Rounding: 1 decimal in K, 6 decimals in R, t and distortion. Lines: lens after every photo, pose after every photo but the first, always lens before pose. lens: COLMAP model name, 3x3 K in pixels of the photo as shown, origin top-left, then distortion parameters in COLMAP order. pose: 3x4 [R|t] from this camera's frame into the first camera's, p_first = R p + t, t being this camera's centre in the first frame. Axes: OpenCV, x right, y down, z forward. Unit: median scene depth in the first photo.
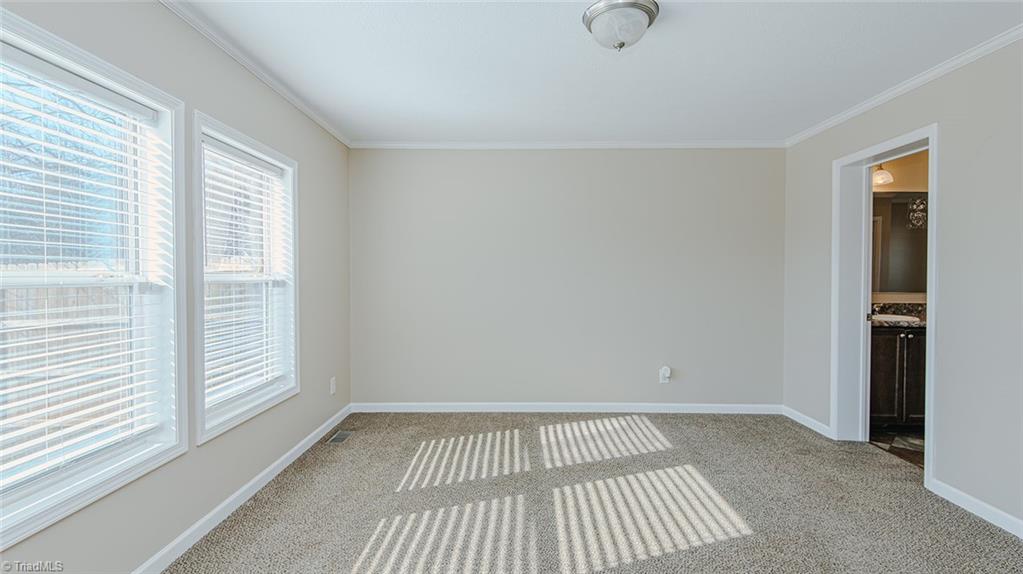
lens RADIAL K [[468.0, 0, 511.7], [0, 468.0, 284.5], [0, 0, 1]] dist [0.017587, -0.000603]
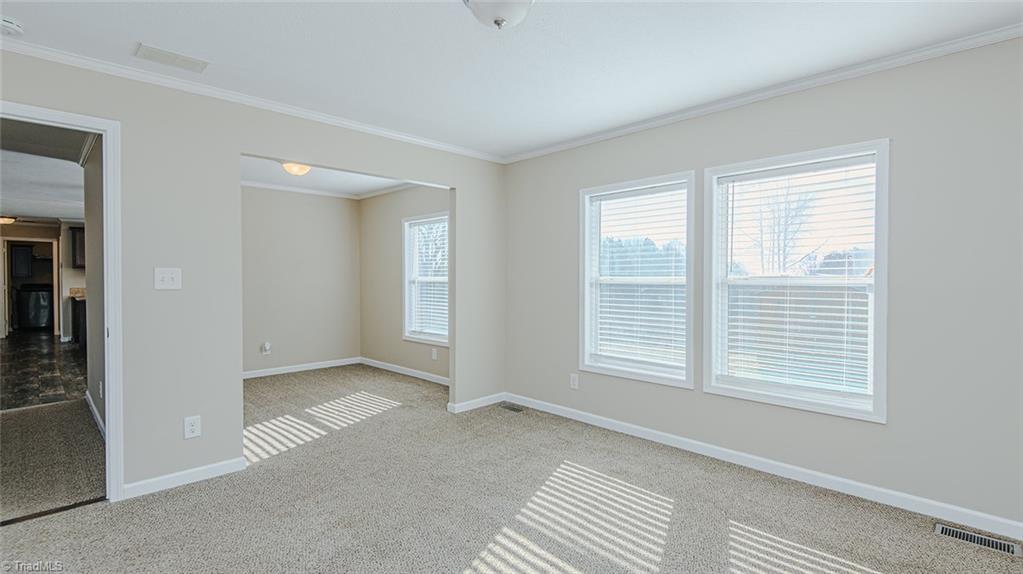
lens RADIAL K [[474.3, 0, 512.2], [0, 474.3, 285.2], [0, 0, 1]] dist [0.041127, -0.020758]
pose [[-0.710129, 0.010542, -0.703992, 0.598344], [-0.014245, 0.999468, 0.029336, -0.024500], [0.703927, 0.030861, -0.709602, 1.168991]]
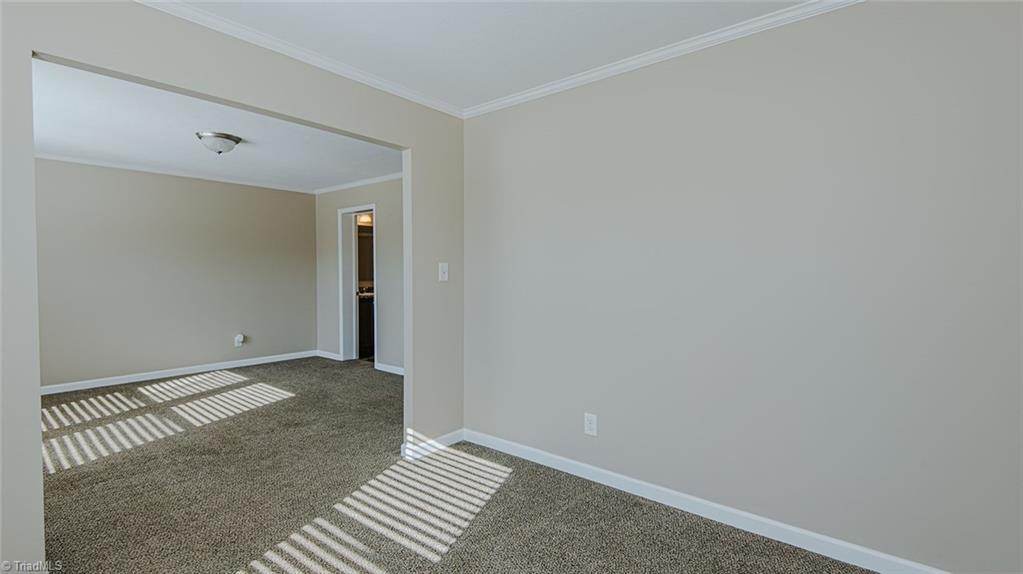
lens RADIAL K [[474.3, 0, 512.2], [0, 474.3, 285.2], [0, 0, 1]] dist [0.041127, -0.020758]
pose [[0.640131, -0.023191, 0.767916, -0.360193], [0.016541, 0.999729, 0.016404, 0.015289], [-0.768088, 0.002202, 0.640341, -0.803850]]
